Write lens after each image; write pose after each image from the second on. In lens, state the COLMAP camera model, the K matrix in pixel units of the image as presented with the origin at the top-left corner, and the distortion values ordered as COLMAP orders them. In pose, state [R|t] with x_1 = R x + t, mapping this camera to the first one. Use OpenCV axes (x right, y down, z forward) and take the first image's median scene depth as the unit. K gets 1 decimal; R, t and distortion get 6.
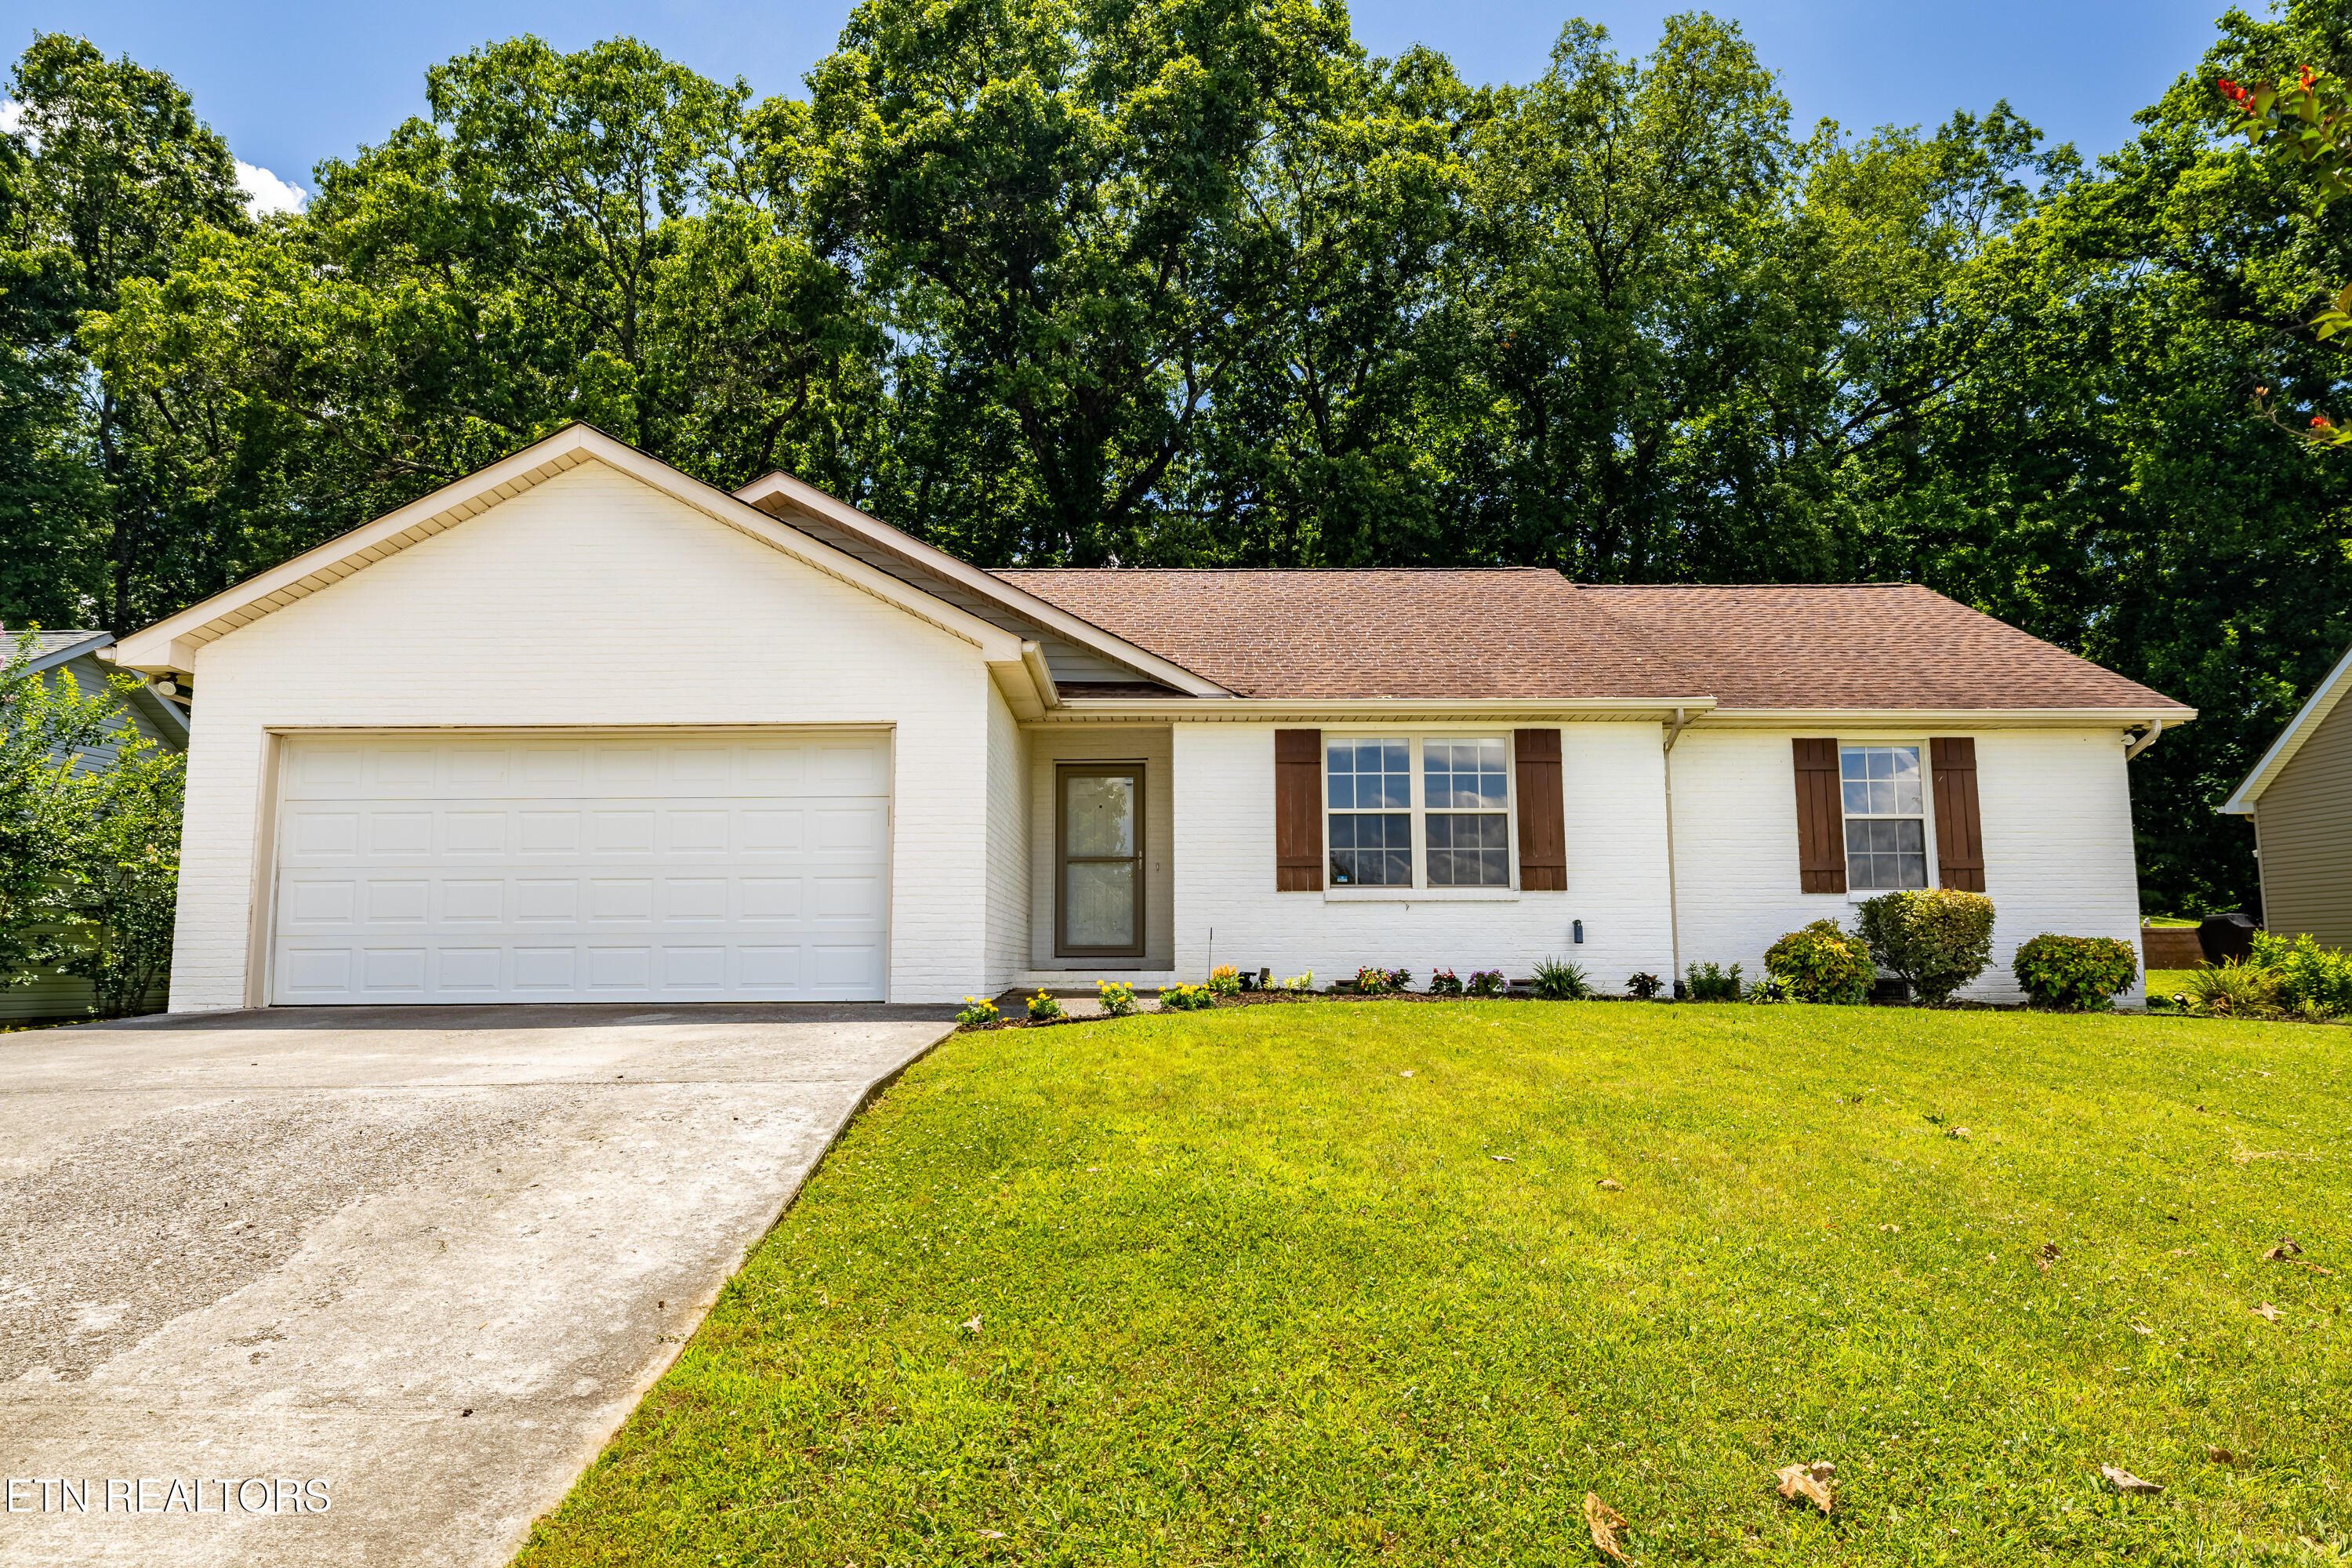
lens RADIAL K [[1517.2, 0, 1189.6], [0, 1517.2, 748.6], [0, 0, 1]] dist [-0.002546, -0.000866]
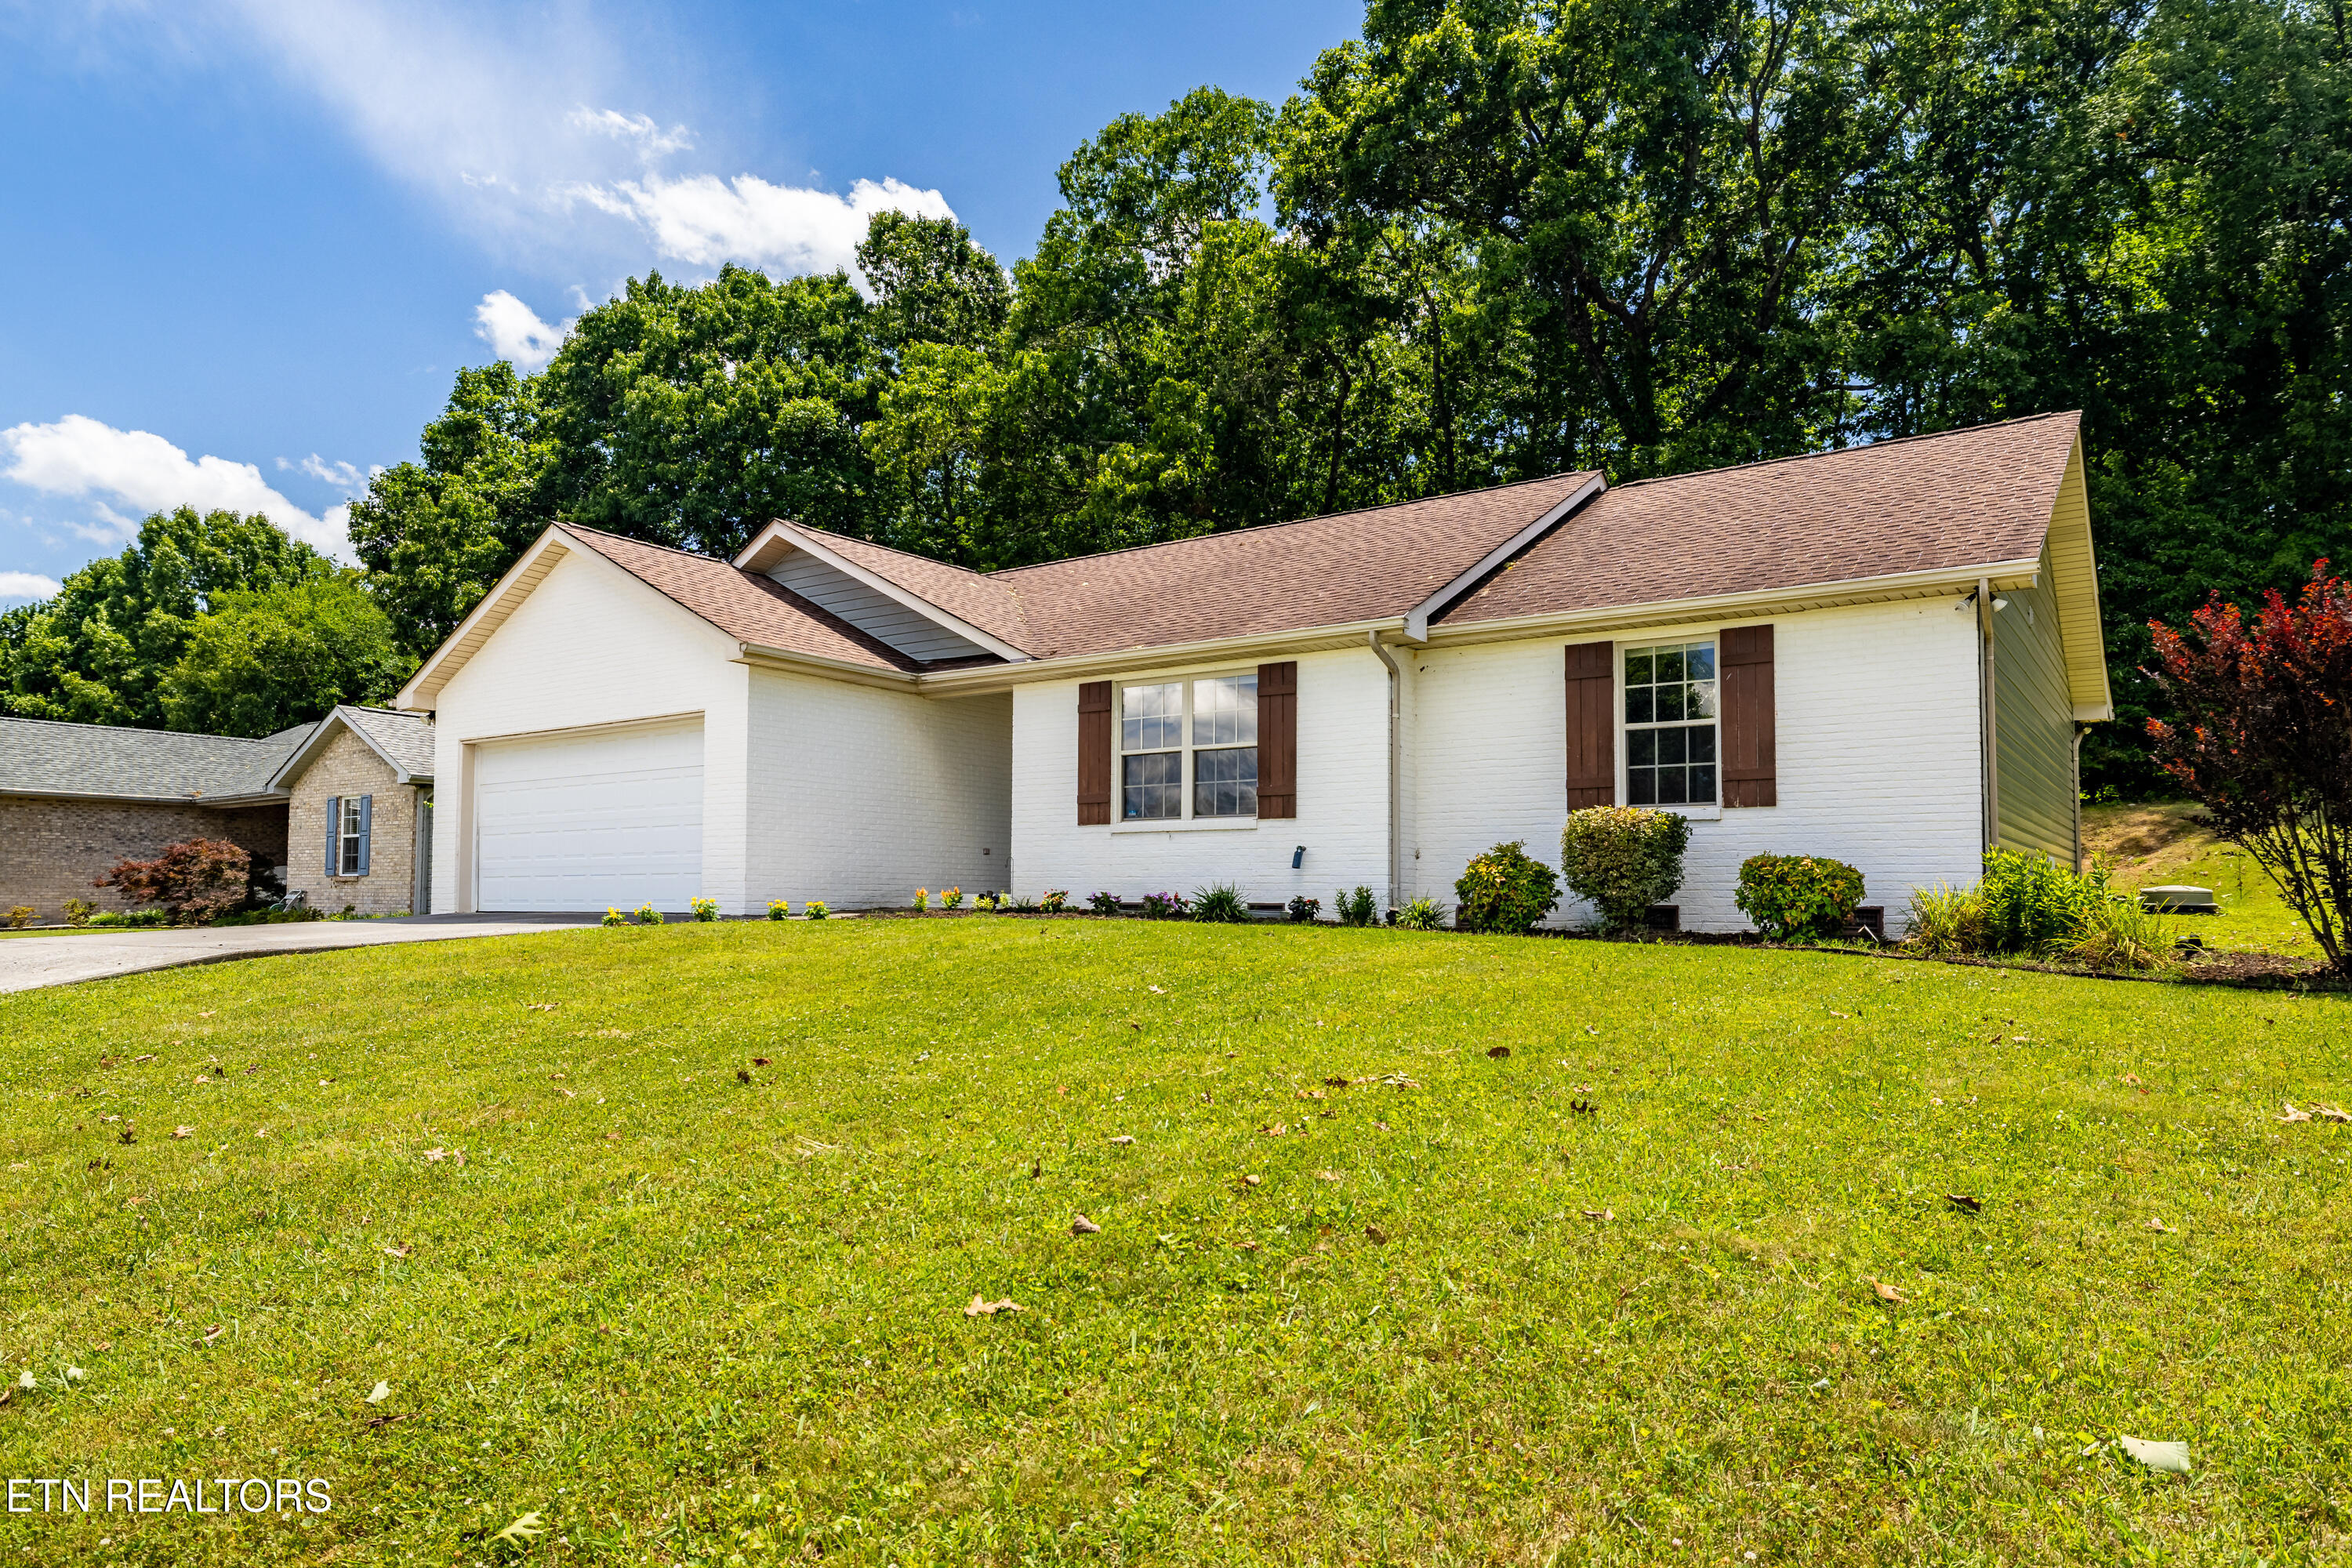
lens RADIAL K [[1486.7, 0, 1170.3], [0, 1486.7, 818.4], [0, 0, 1]] dist [-0.008829, 0.000597]
pose [[0.805097, -0.026647, -0.592544, 0.768493], [0.075865, 0.995411, 0.058315, 0.027976], [0.588271, -0.091903, 0.803424, 0.135608]]
